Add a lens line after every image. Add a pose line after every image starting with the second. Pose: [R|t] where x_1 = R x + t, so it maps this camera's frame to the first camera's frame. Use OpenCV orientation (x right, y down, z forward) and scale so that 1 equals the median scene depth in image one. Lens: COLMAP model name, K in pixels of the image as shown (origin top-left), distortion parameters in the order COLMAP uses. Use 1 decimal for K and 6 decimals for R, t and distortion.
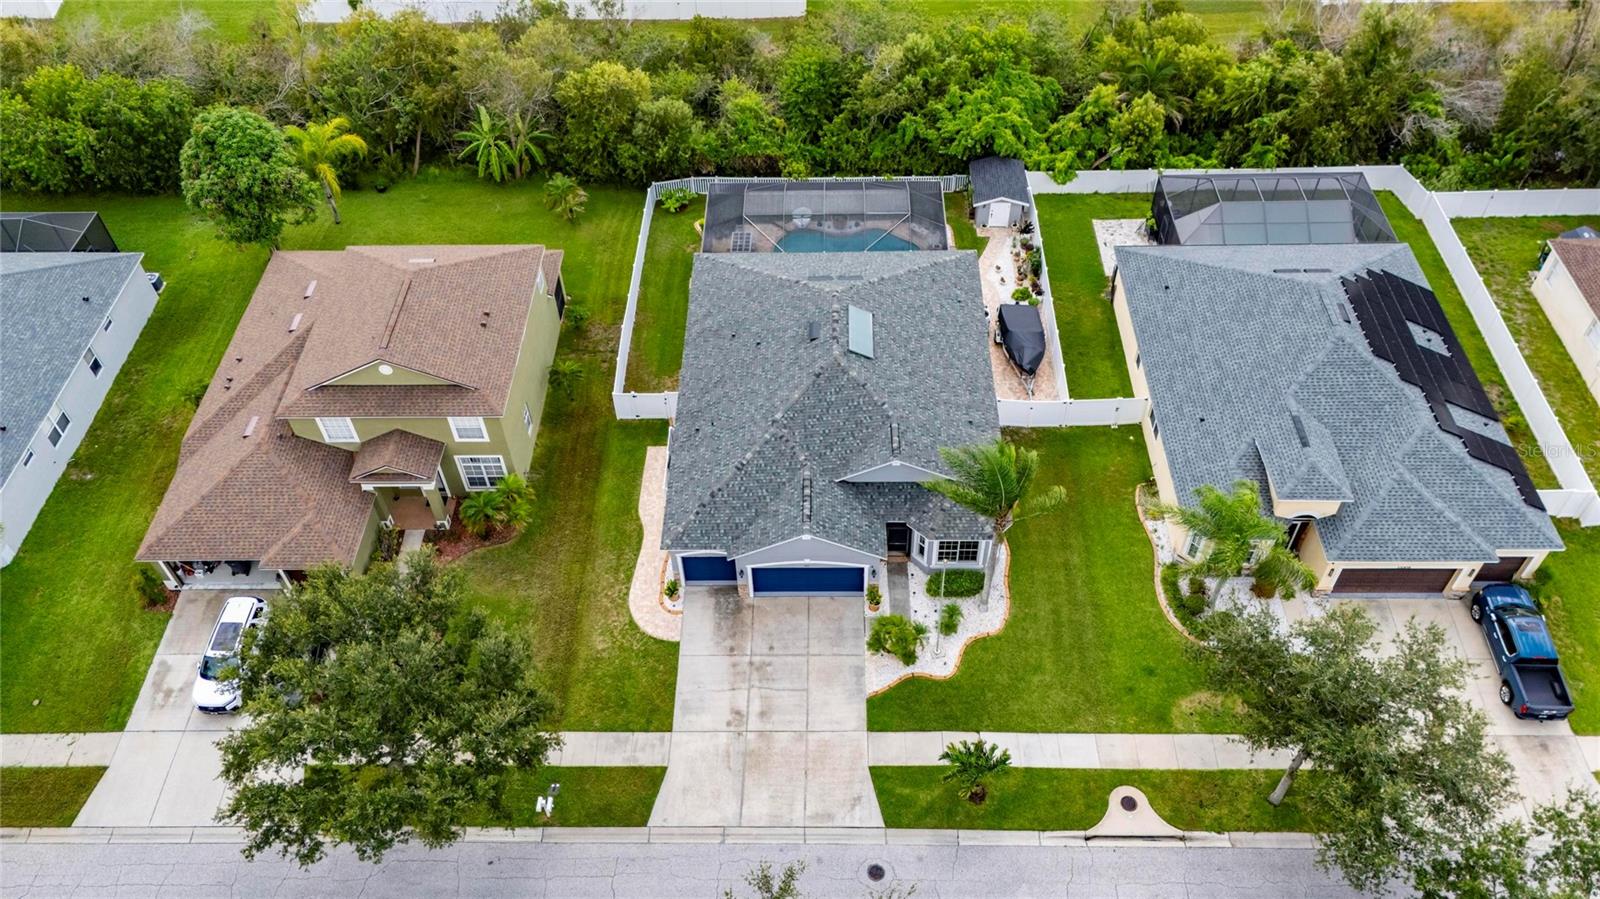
lens RADIAL K [[1201.7, 0, 800.0], [0, 1201.7, 449.5], [0, 0, 1]] dist [0.092125, -0.110479]
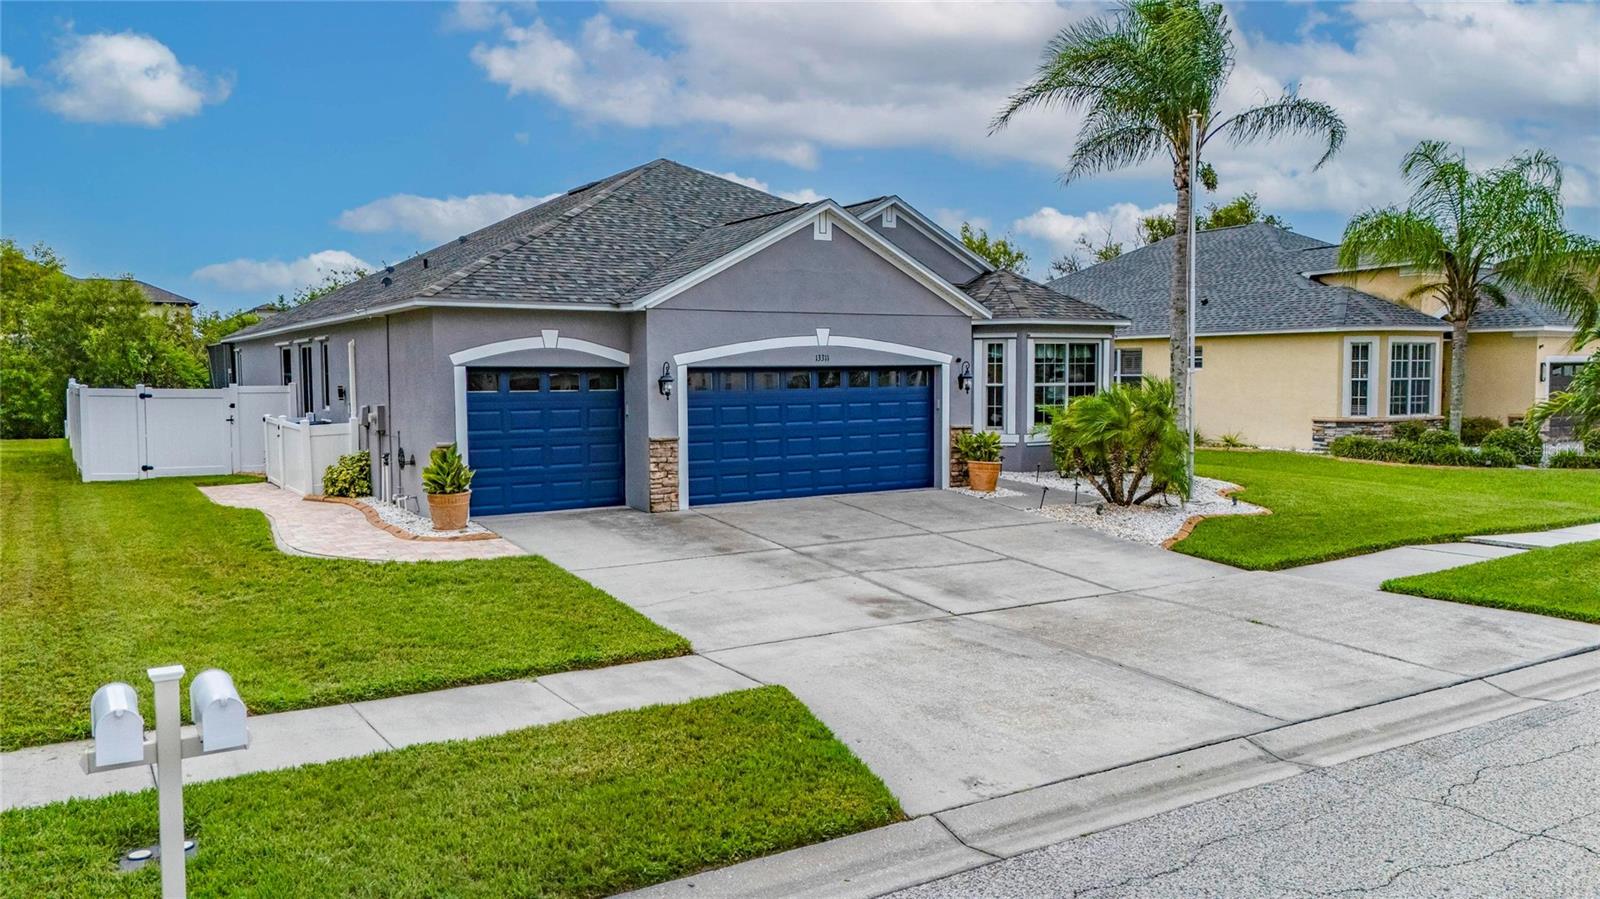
lens RADIAL K [[1171.2, 0, 800.0], [0, 1171.2, 449.5], [0, 0, 1]] dist [0.084074, -0.086331]
pose [[0.837850, -0.015437, 0.545683, -0.195030], [0.394852, 0.707391, -0.586250, 0.320817], [-0.376961, 0.706654, 0.598783, 0.787568]]
